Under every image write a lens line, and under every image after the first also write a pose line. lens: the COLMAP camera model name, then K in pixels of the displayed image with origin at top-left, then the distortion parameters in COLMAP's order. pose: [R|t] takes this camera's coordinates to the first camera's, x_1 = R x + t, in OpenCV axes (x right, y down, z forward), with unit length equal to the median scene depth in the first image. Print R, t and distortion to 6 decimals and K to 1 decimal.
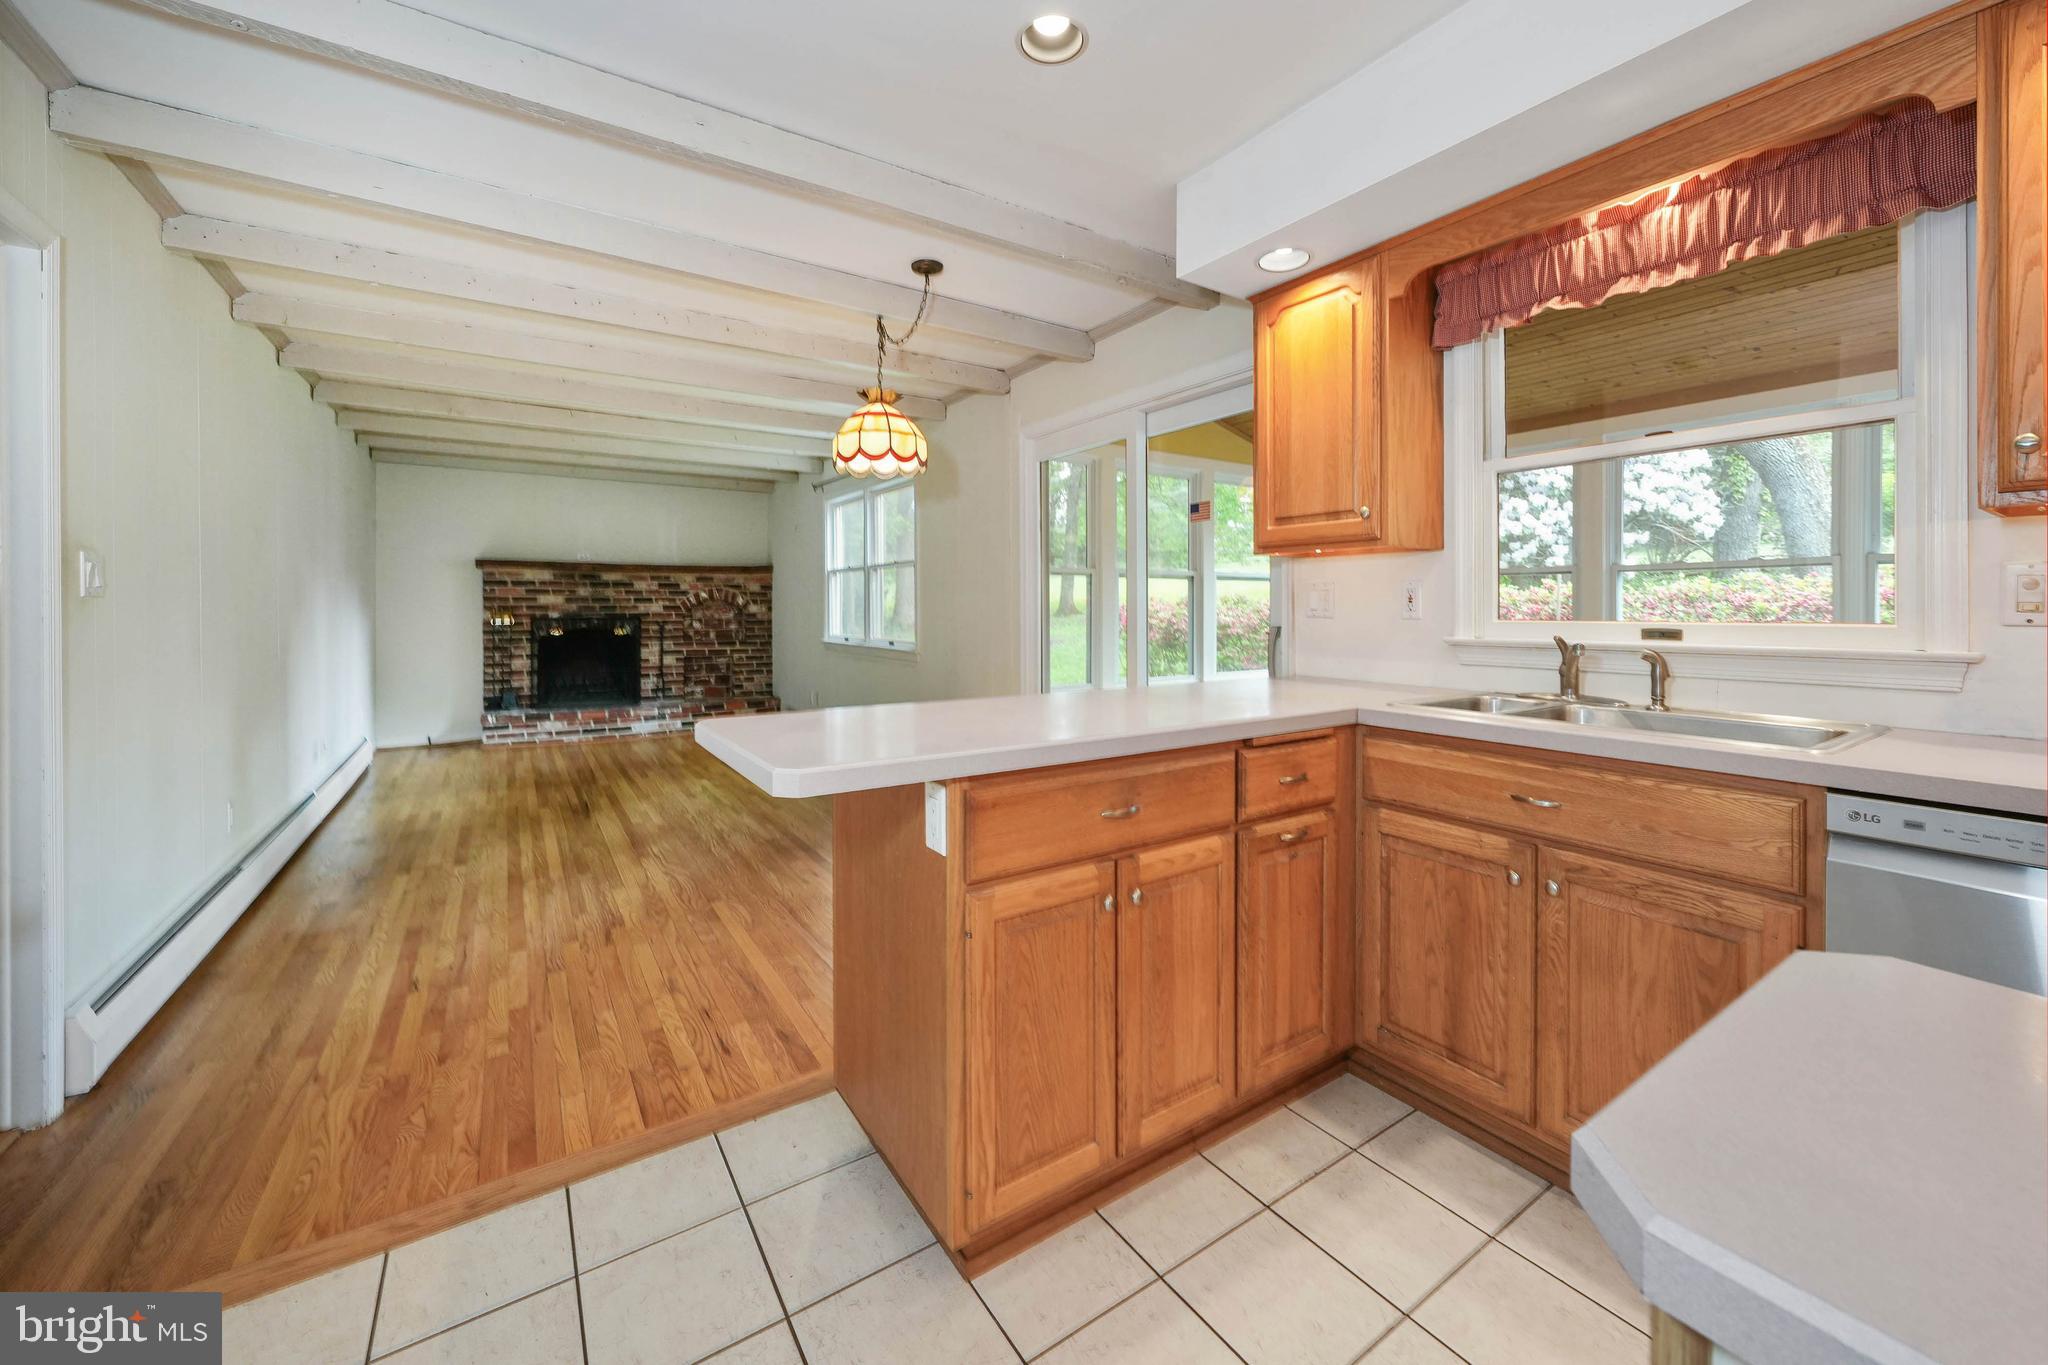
lens RADIAL K [[864.5, 0, 927.2], [0, 864.5, 612.3], [0, 0, 1]] dist [-0.000914, 0.000043]
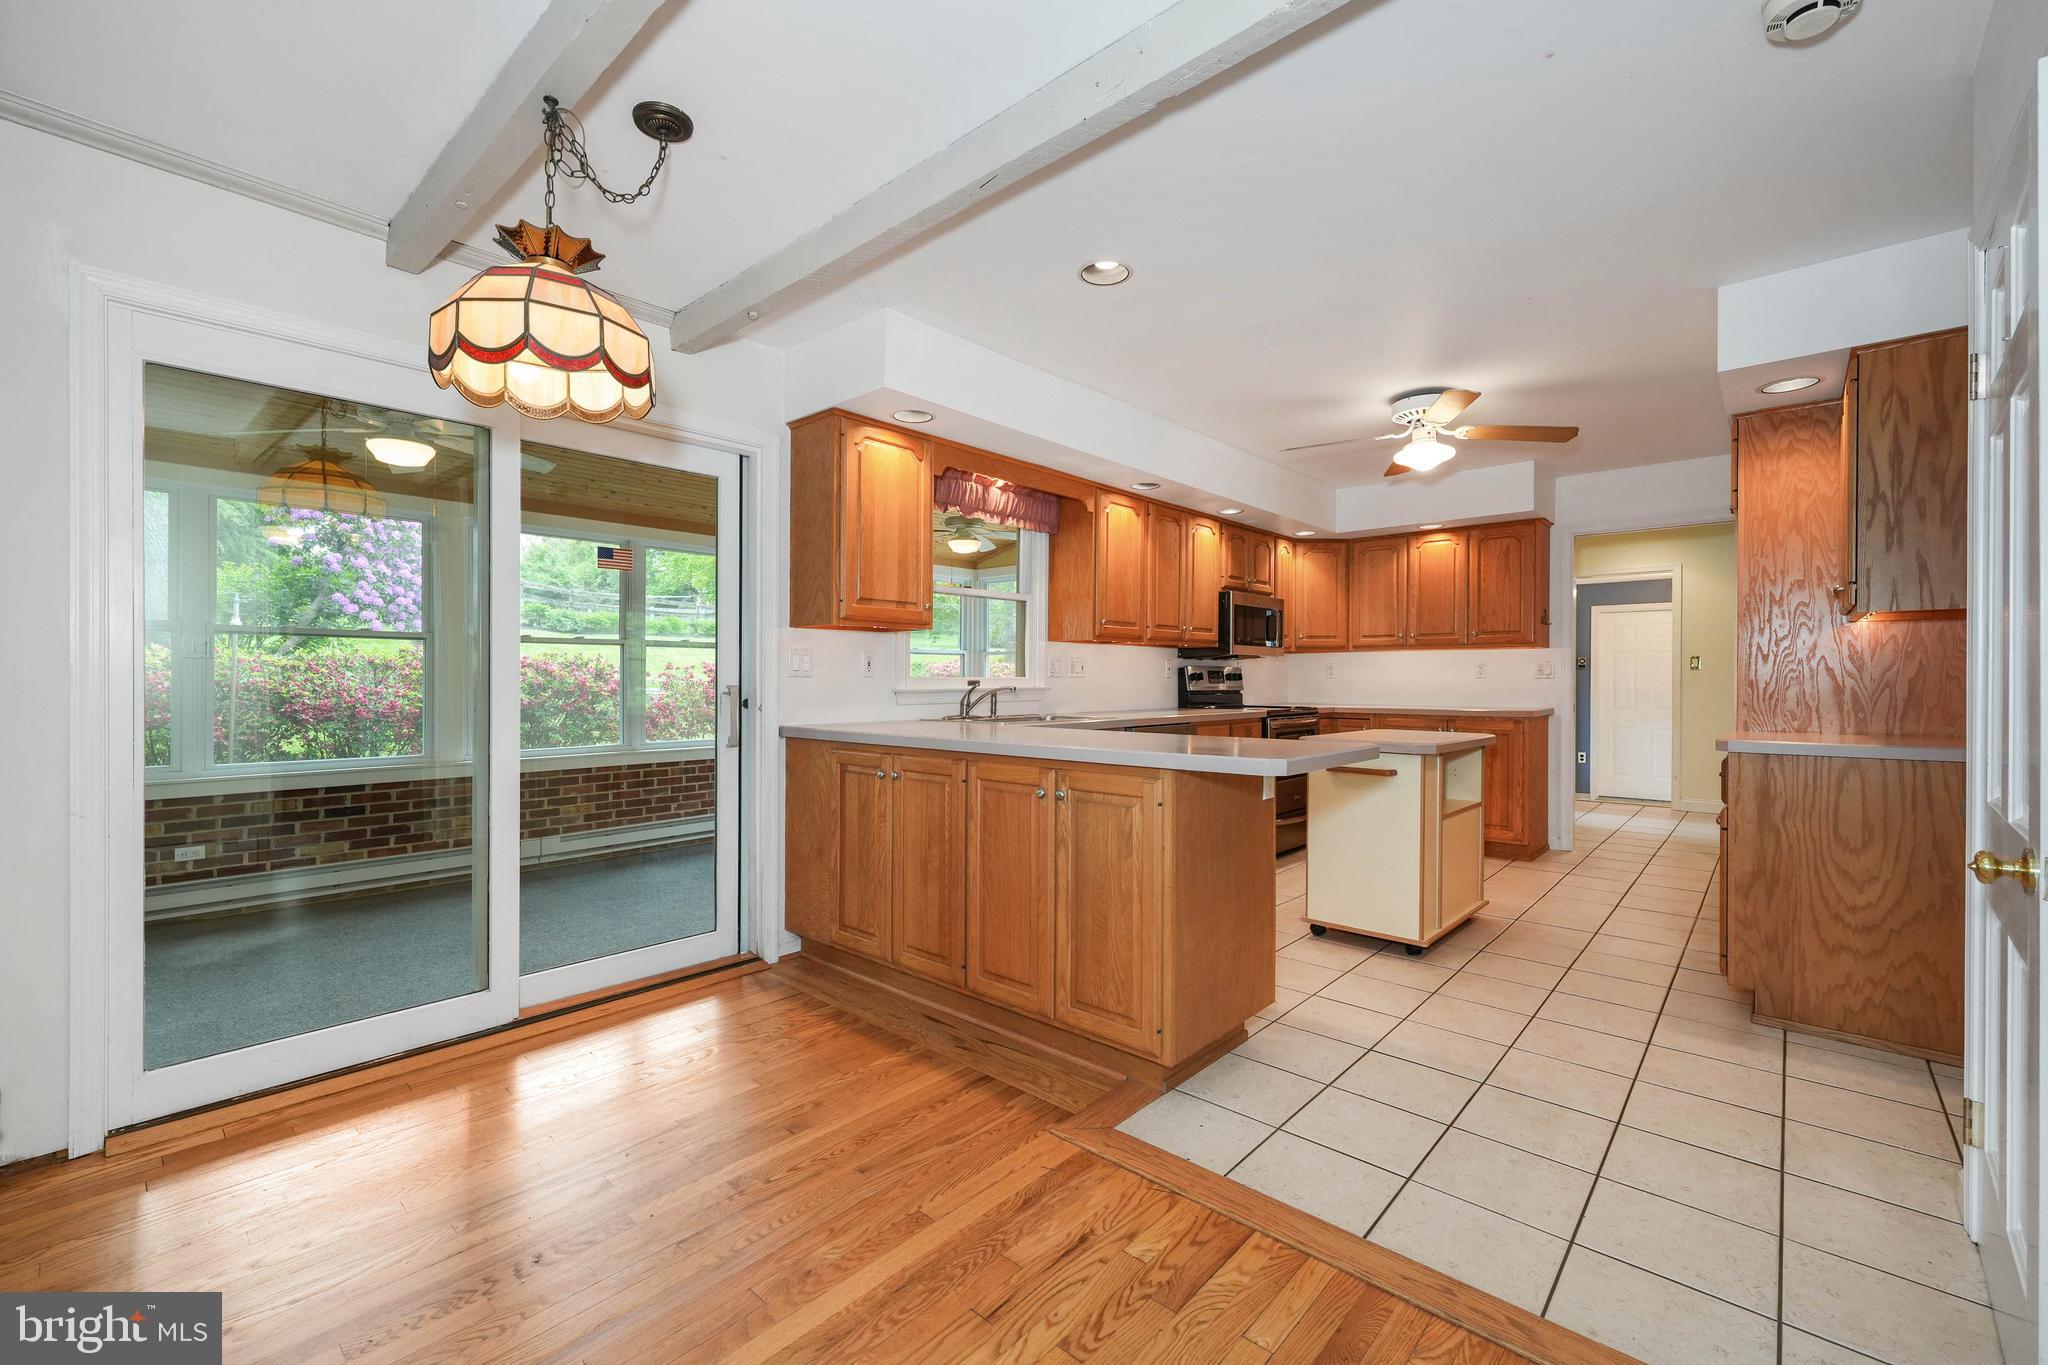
lens RADIAL K [[872.0, 0, 1018.7], [0, 872.0, 685.7], [0, 0, 1]] dist [-0.004457, 0.000873]
pose [[-0.369180, -0.002652, 0.929354, -1.161873], [0.007394, 0.999956, 0.005791, 0.018849], [-0.929328, 0.009009, -0.369145, 1.677369]]
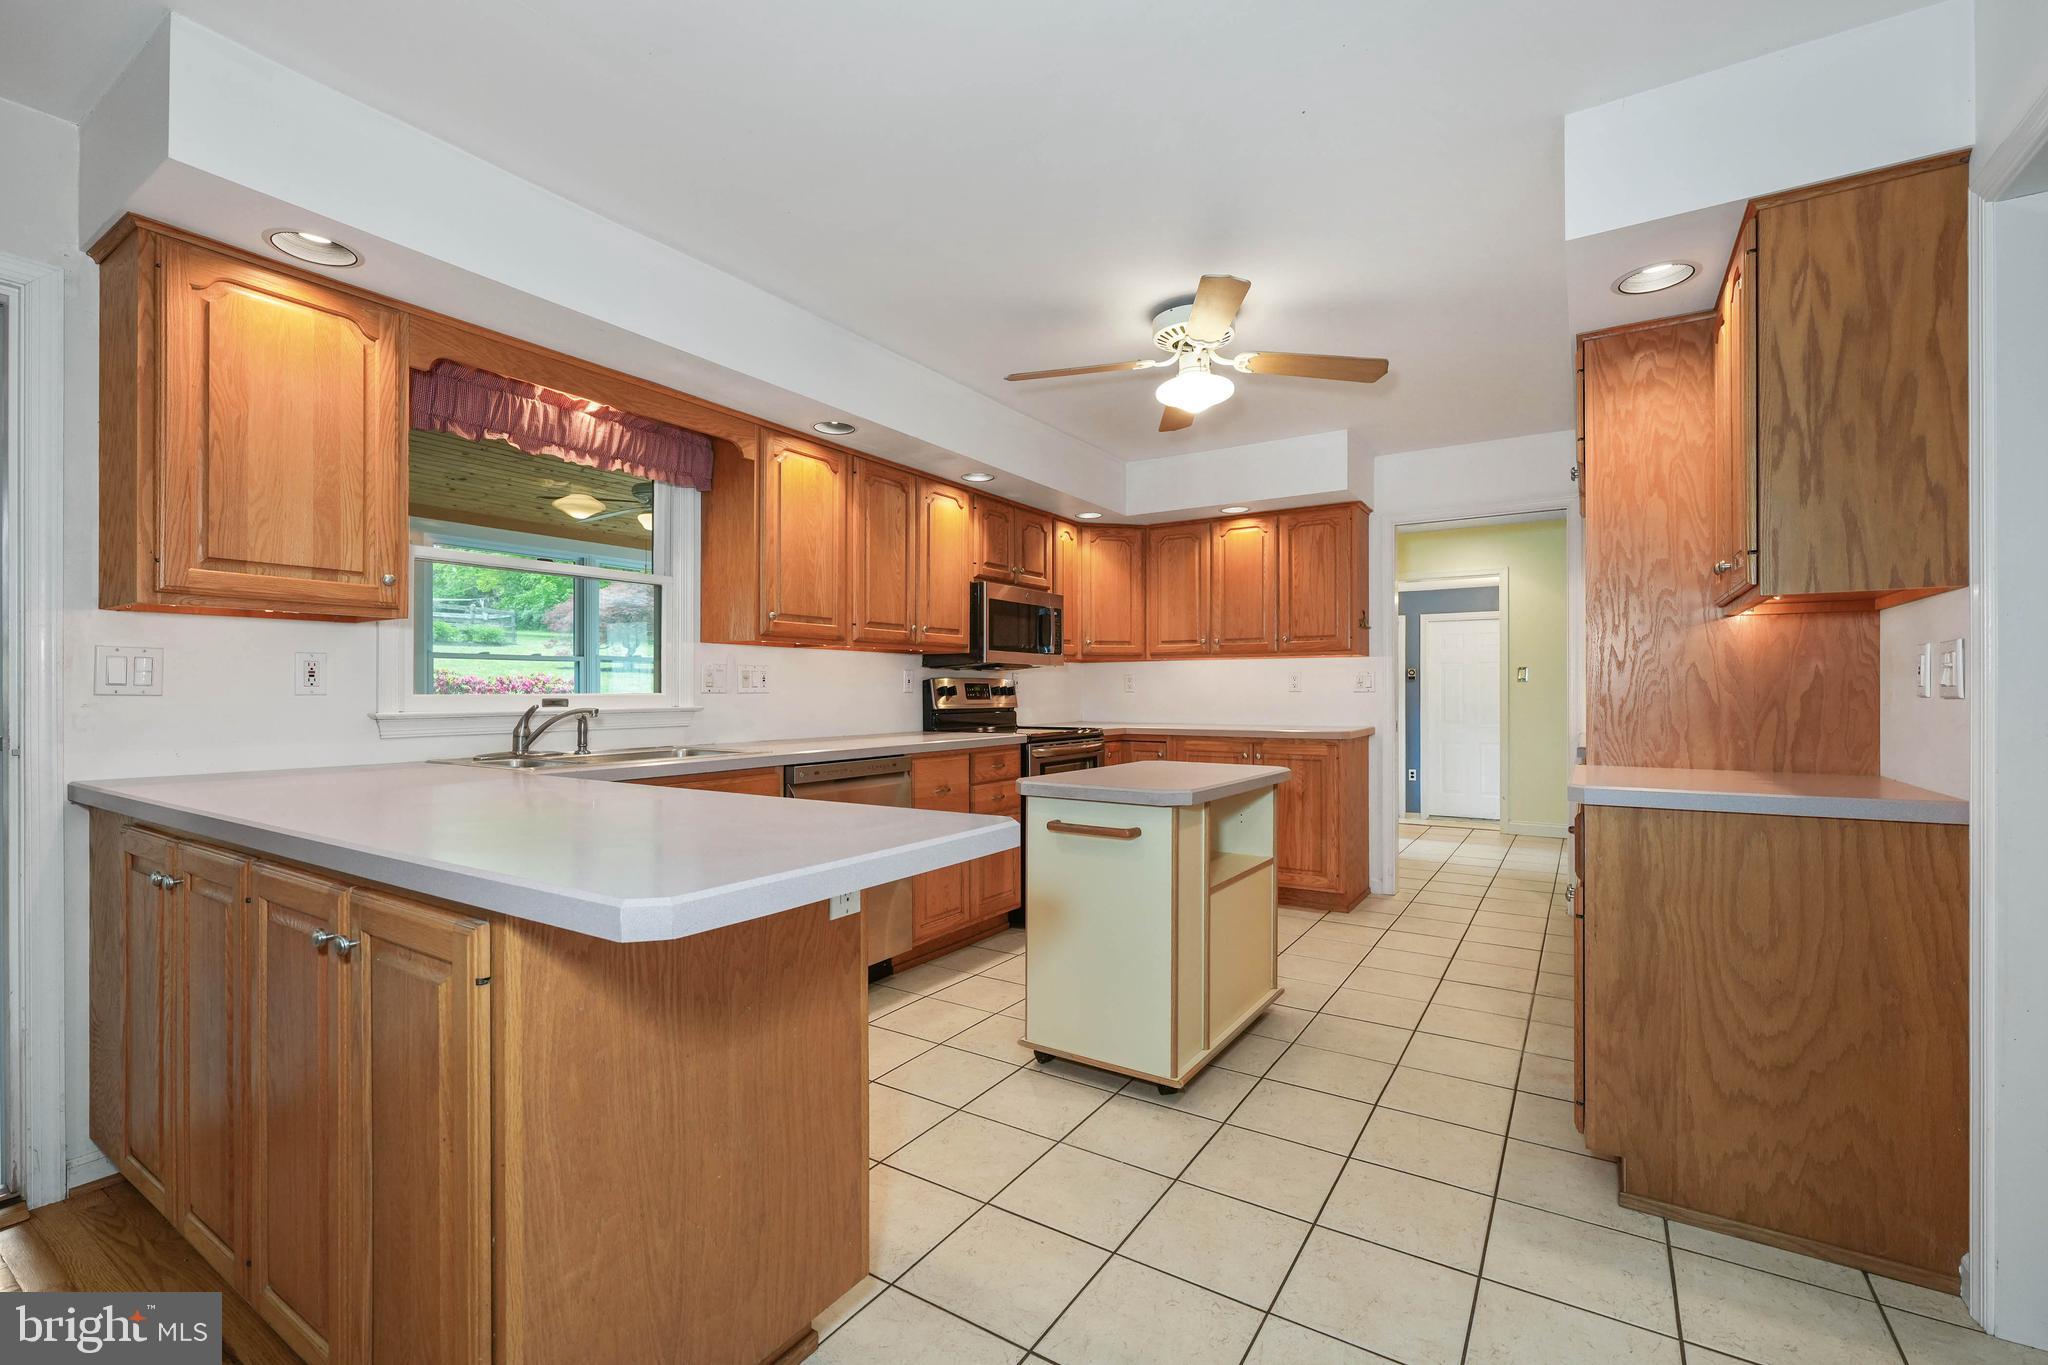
lens RADIAL K [[872.0, 0, 1022.2], [0, 872.0, 691.5], [0, 0, 1]] dist [-0.004457, 0.000873]
pose [[-0.499759, 0.006258, 0.866142, -0.762737], [0.010359, 0.999946, -0.001248, 0.014848], [-0.866103, 0.008349, -0.499797, 1.045631]]
